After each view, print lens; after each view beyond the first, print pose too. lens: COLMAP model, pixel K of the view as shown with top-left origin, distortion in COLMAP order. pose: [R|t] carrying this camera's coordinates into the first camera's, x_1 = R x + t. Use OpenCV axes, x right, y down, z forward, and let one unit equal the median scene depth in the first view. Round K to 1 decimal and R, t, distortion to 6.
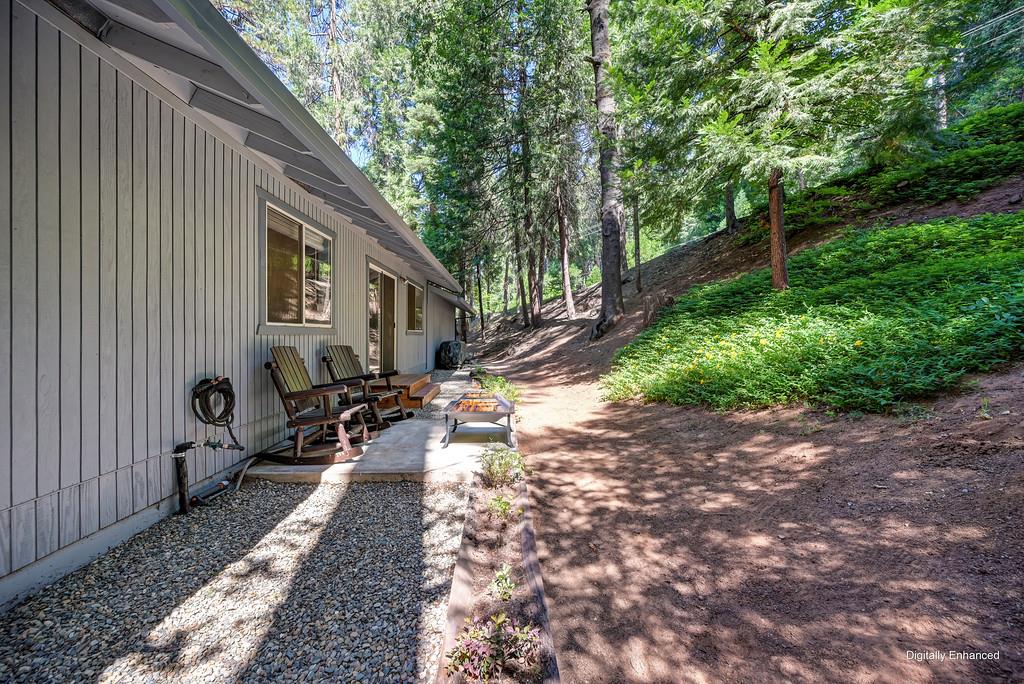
lens RADIAL K [[401.9, 0, 516.1], [0, 401.9, 333.6], [0, 0, 1]] dist [-0.001794, 0.000740]
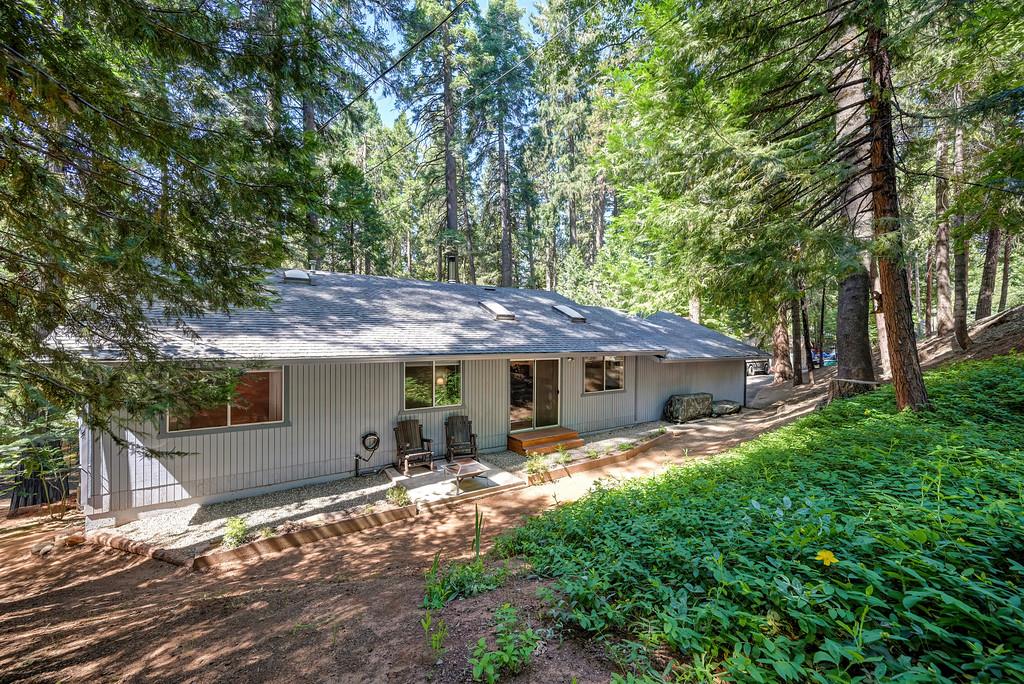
lens RADIAL K [[401.9, 0, 511.7], [0, 401.9, 340.5], [0, 0, 1]] dist [-0.001794, 0.000740]
pose [[0.533691, 0.004908, -0.845666, 1.325151], [-0.003493, 0.999987, 0.003600, -0.341134], [0.845673, 0.001032, 0.533701, 0.188811]]
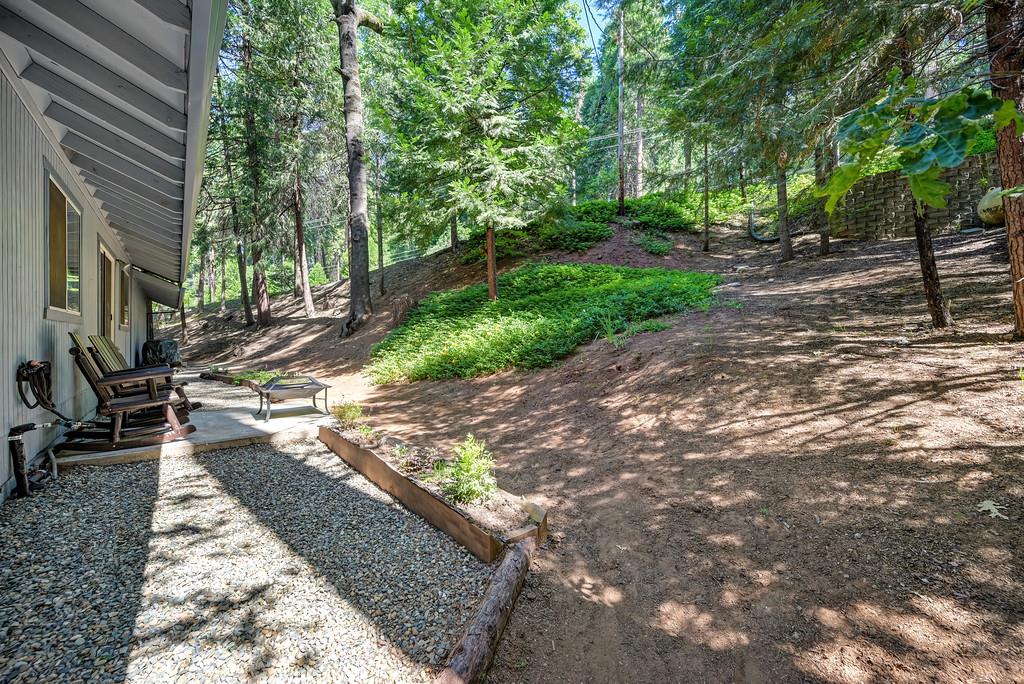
lens RADIAL K [[401.9, 0, 511.2], [0, 401.9, 337.0], [0, 0, 1]] dist [-0.001794, 0.000740]
pose [[0.790999, -0.002017, 0.611815, -0.260998], [0.000421, 0.999996, 0.002752, 0.030328], [-0.611818, -0.001919, 0.790996, -0.270770]]
